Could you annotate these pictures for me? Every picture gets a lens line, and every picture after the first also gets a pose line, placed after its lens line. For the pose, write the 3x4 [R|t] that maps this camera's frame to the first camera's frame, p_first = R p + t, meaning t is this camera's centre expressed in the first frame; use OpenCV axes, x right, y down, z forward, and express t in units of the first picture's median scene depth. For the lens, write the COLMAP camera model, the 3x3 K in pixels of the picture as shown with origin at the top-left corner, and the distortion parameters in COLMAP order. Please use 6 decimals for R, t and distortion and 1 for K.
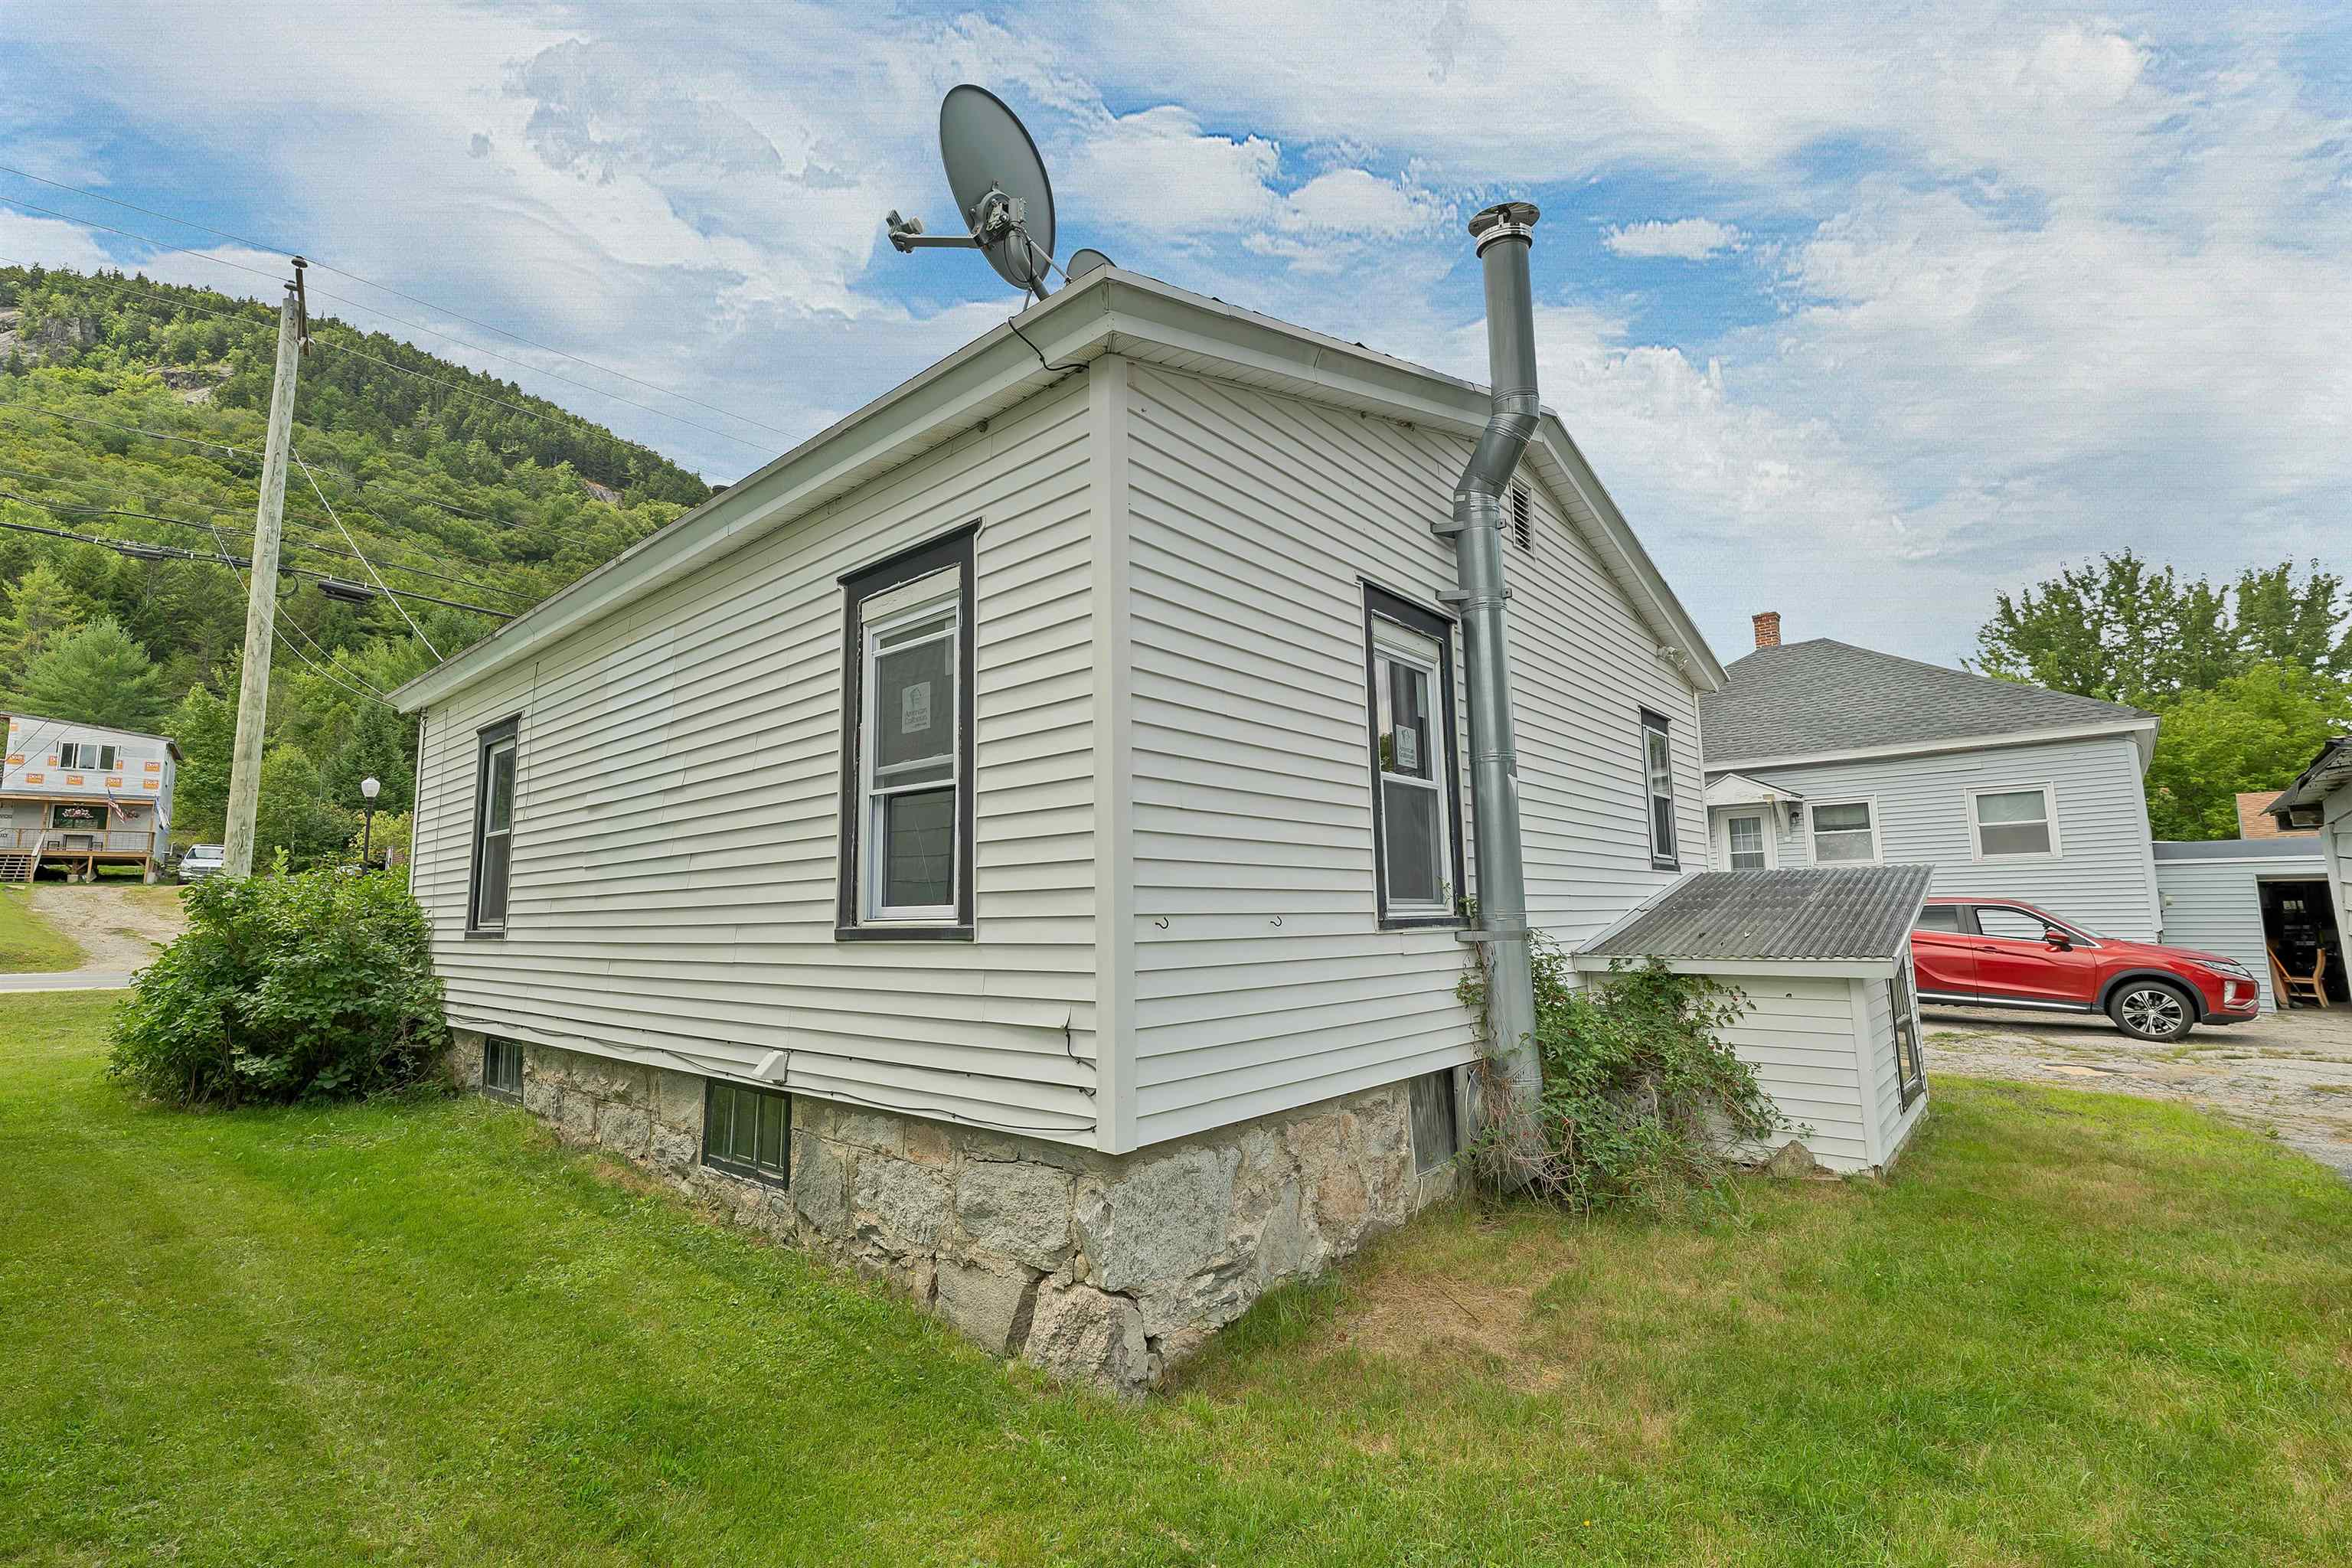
lens RADIAL K [[1023.2, 0, 1163.8], [0, 1023.2, 788.0], [0, 0, 1]] dist [0.000190, -0.000187]
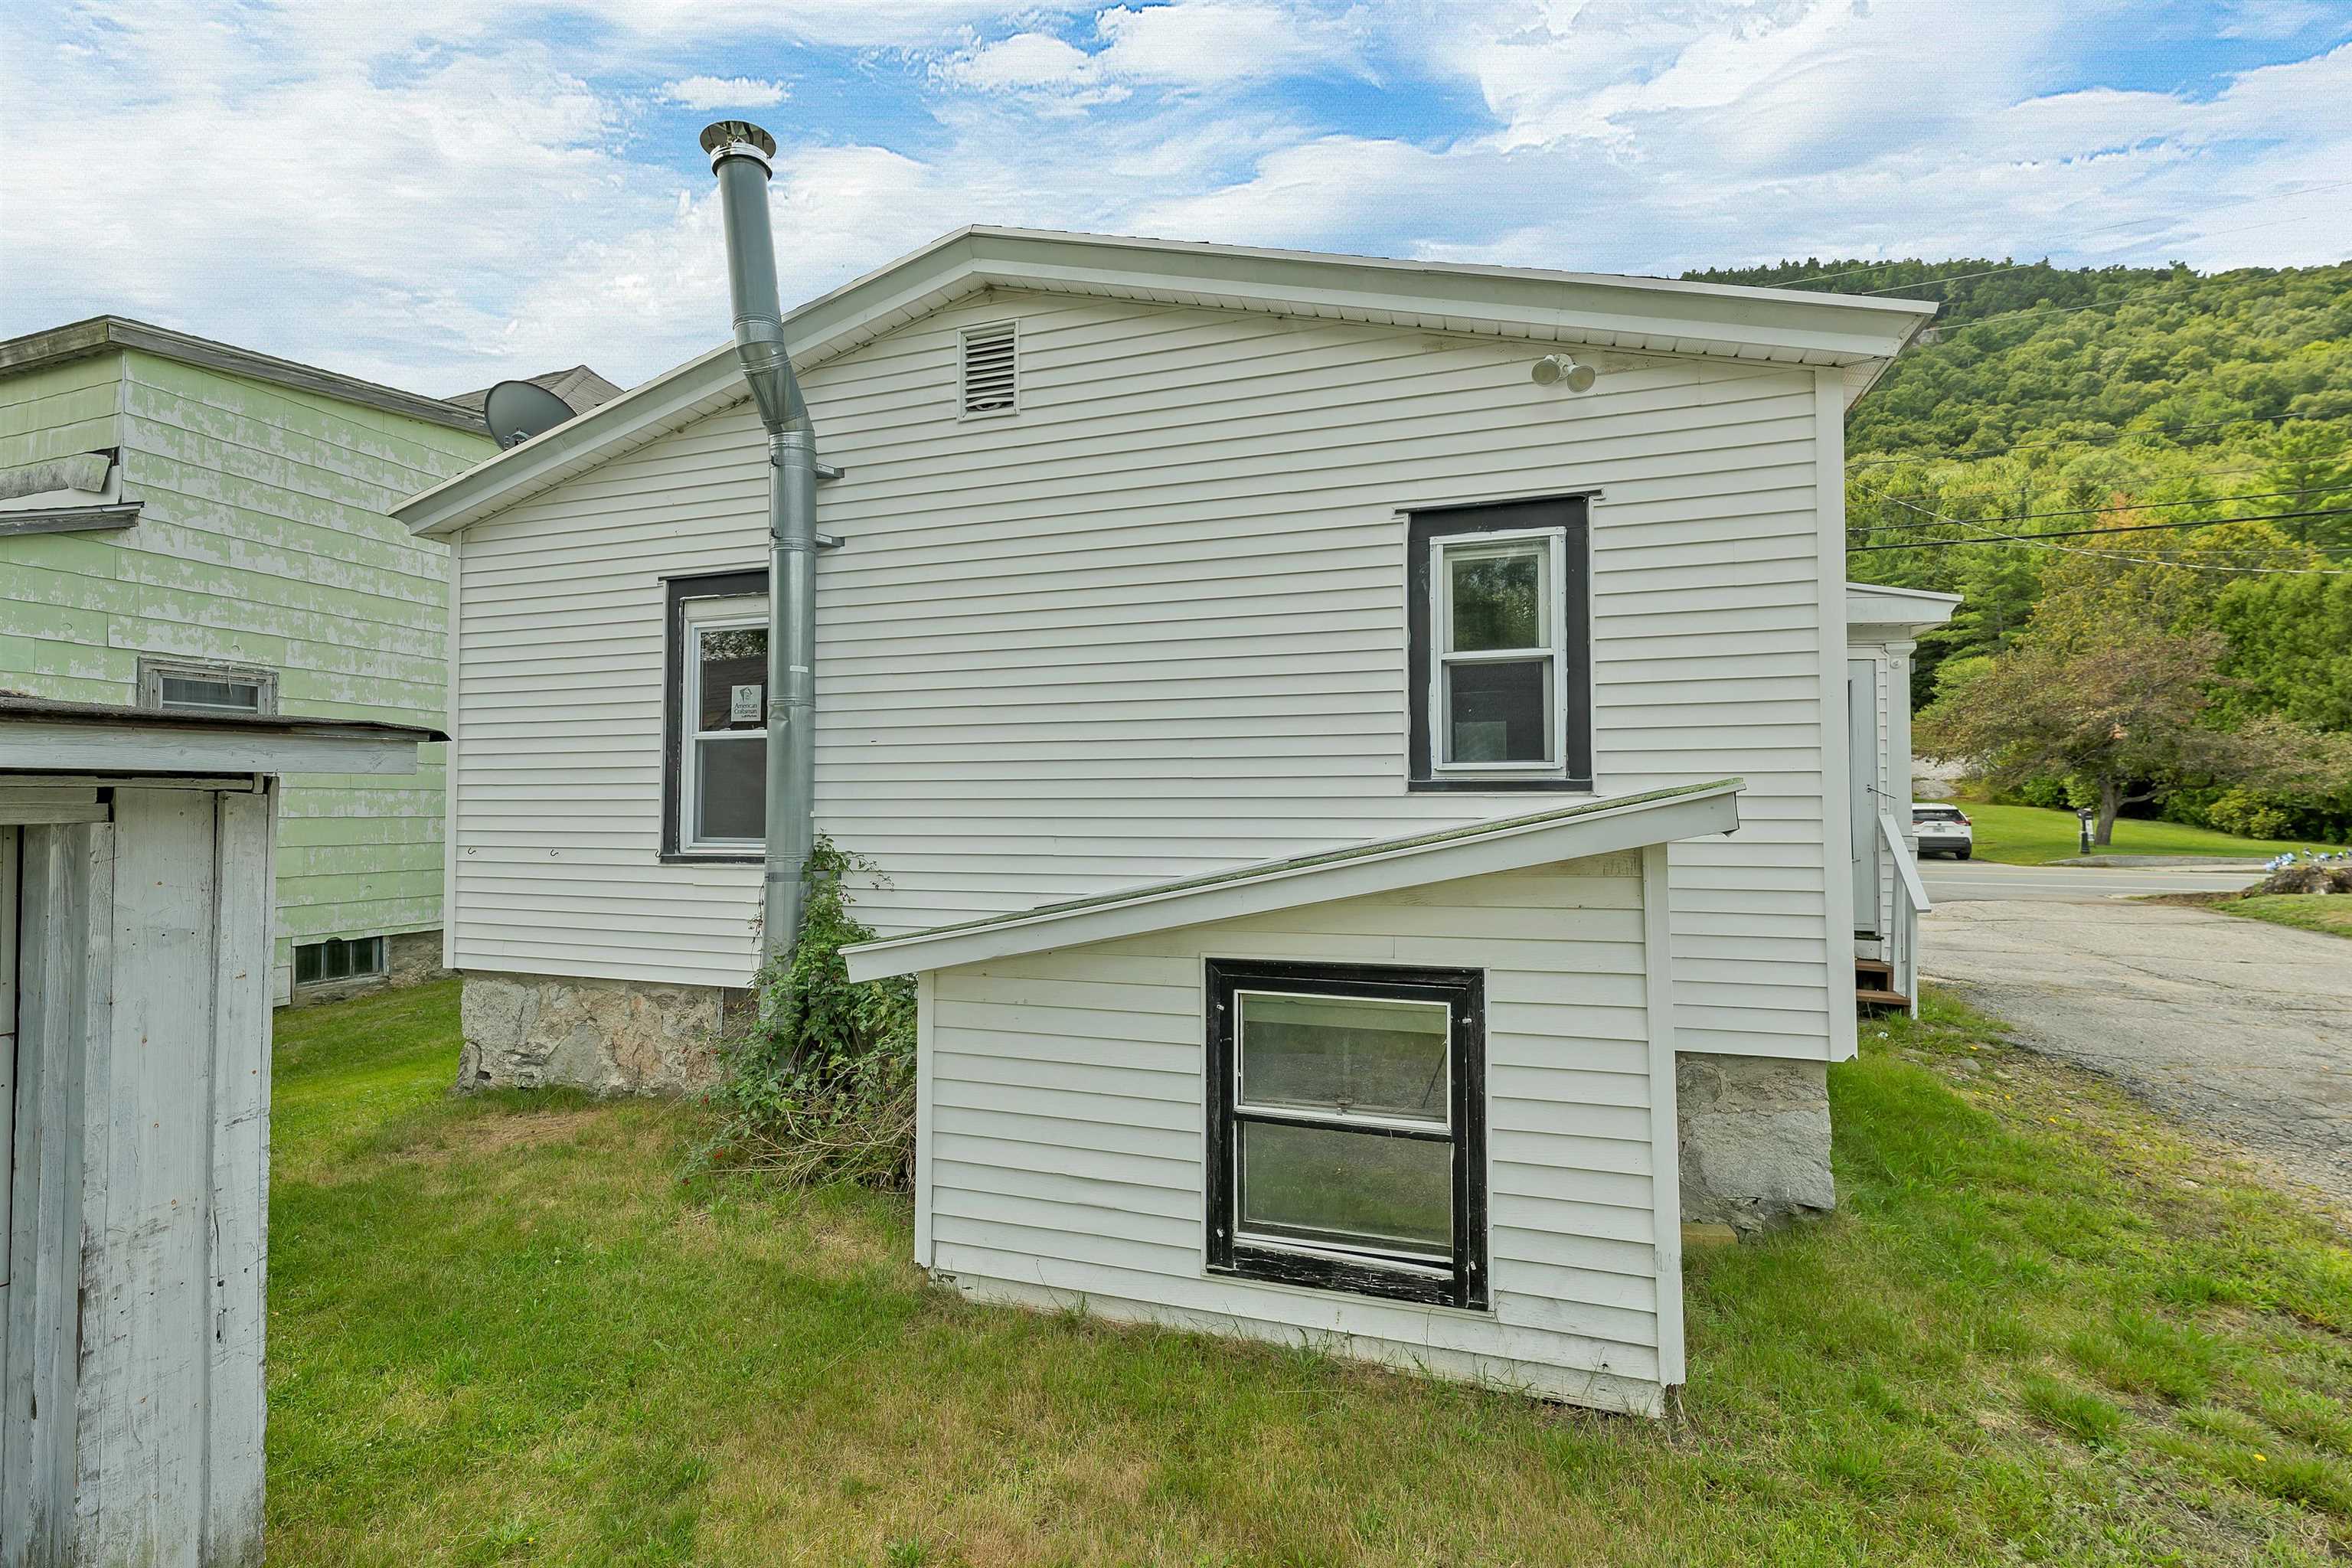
lens RADIAL K [[1023.2, 0, 1163.8], [0, 1023.2, 788.0], [0, 0, 1]] dist [0.000190, -0.000187]
pose [[0.384359, -0.012392, -0.923101, 1.842784], [0.111349, 0.993232, 0.033030, 0.085077], [0.916444, -0.115482, 0.383137, 1.247654]]
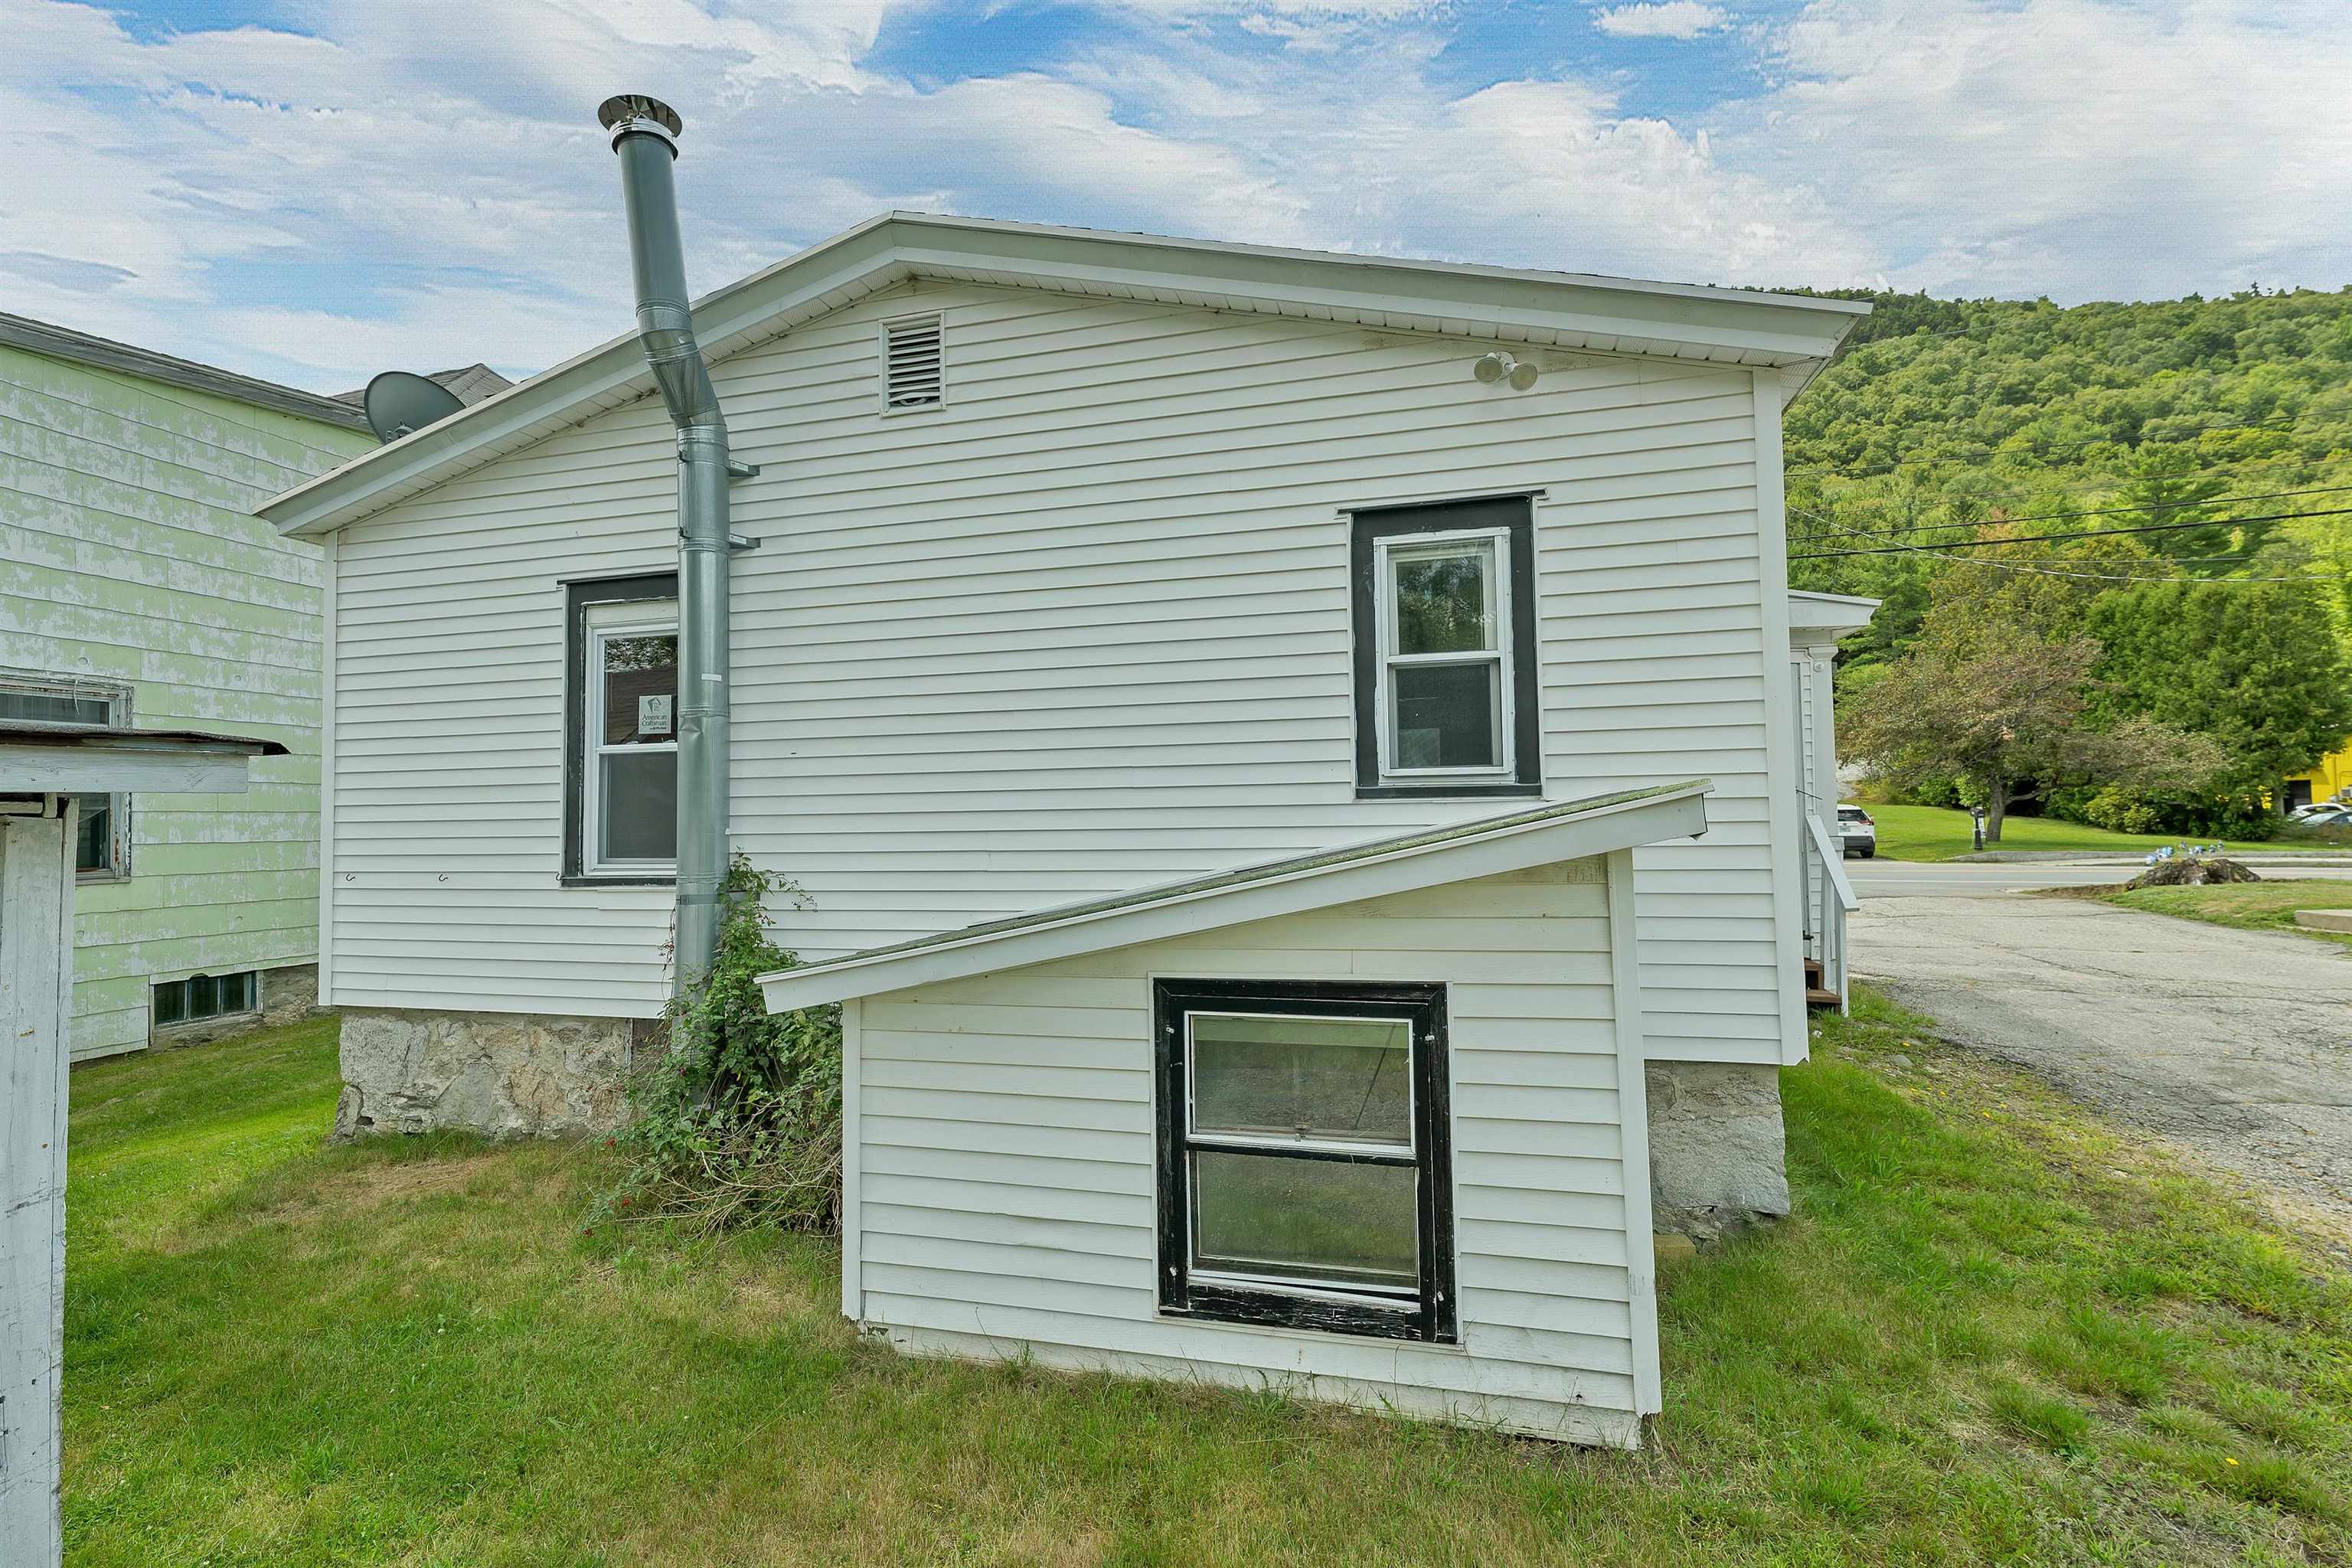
lens RADIAL K [[1023.2, 0, 1163.8], [0, 1023.2, 788.0], [0, 0, 1]] dist [0.000190, -0.000187]
pose [[0.444697, -0.027875, -0.895247, 1.796292], [0.122433, 0.992025, 0.029928, 0.086852], [0.887274, -0.122917, 0.444563, 1.258005]]
